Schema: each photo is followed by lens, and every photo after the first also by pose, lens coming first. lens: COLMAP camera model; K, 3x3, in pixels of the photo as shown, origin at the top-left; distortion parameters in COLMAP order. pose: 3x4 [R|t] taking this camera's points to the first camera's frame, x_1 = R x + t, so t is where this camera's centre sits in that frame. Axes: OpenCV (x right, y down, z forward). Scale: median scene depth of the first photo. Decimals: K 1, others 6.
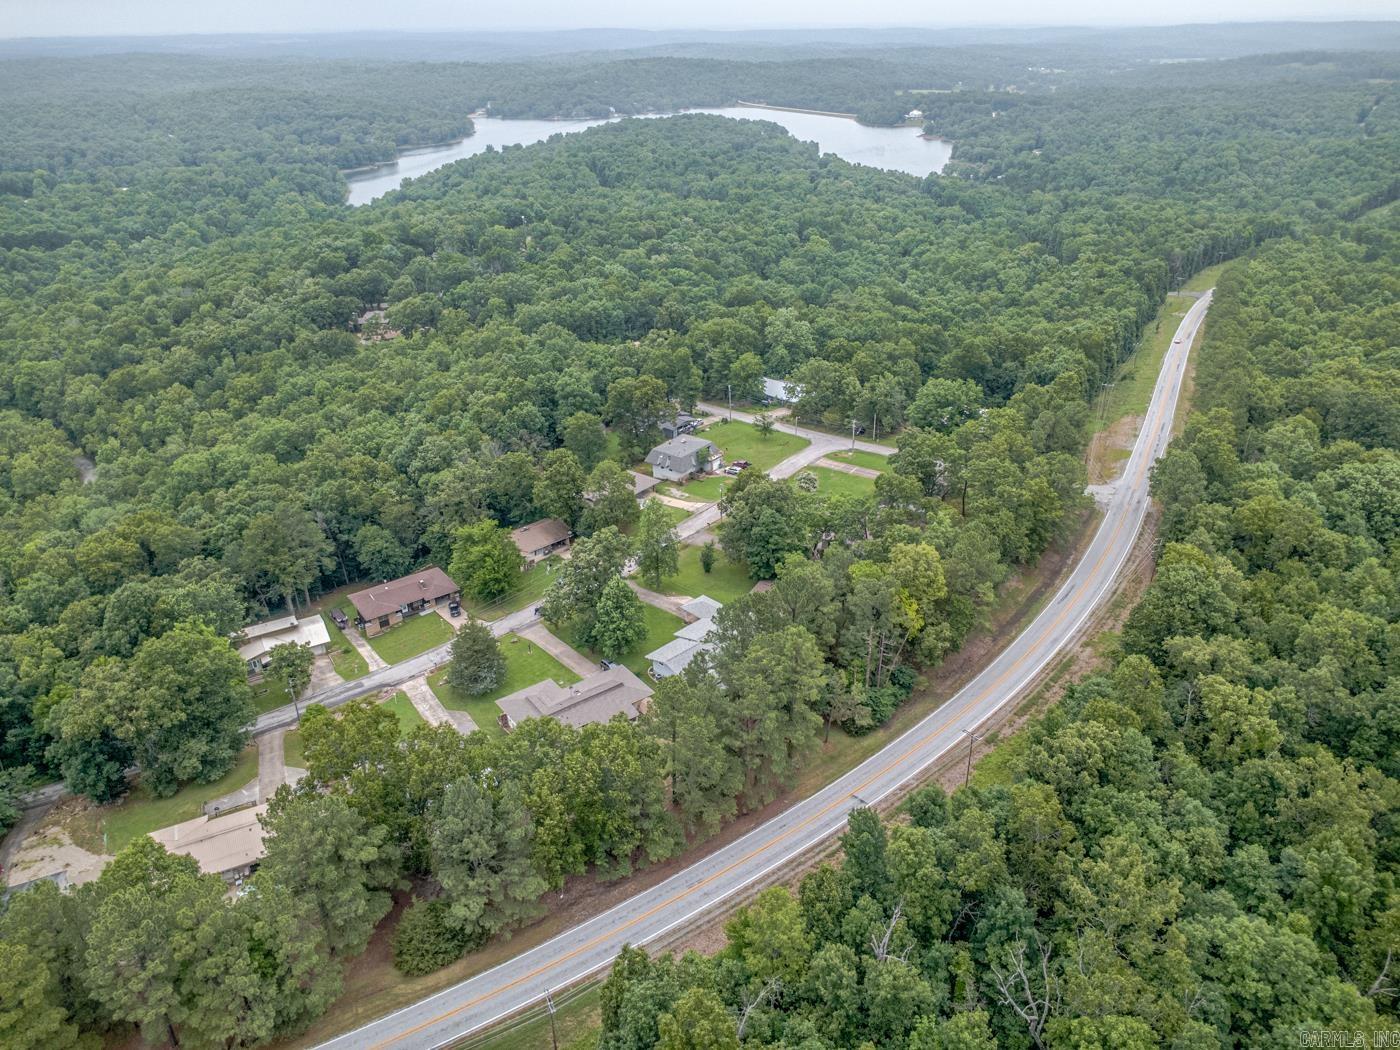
lens RADIAL K [[990.6, 0, 696.4], [0, 990.6, 520.6], [0, 0, 1]] dist [0.003165, 0.000437]
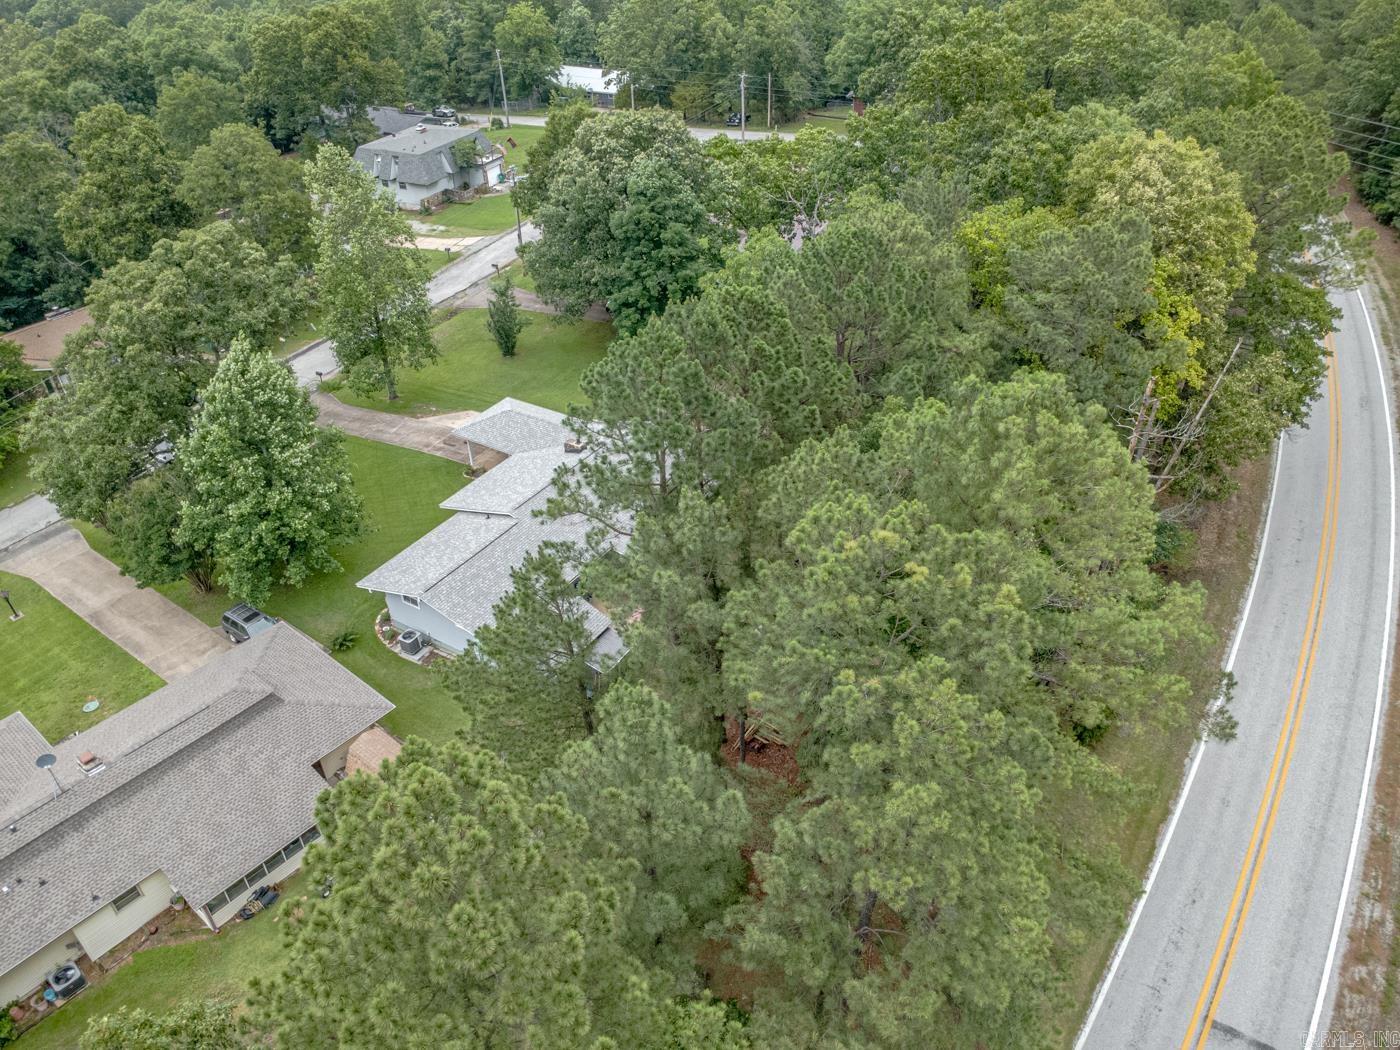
lens RADIAL K [[990.6, 0, 696.4], [0, 990.6, 520.6], [0, 0, 1]] dist [0.003165, 0.000437]
pose [[0.971102, -0.135854, 0.196225, -0.004154], [0.108067, 0.983364, 0.146005, 0.074225], [-0.212796, -0.120581, 0.969628, 0.607255]]
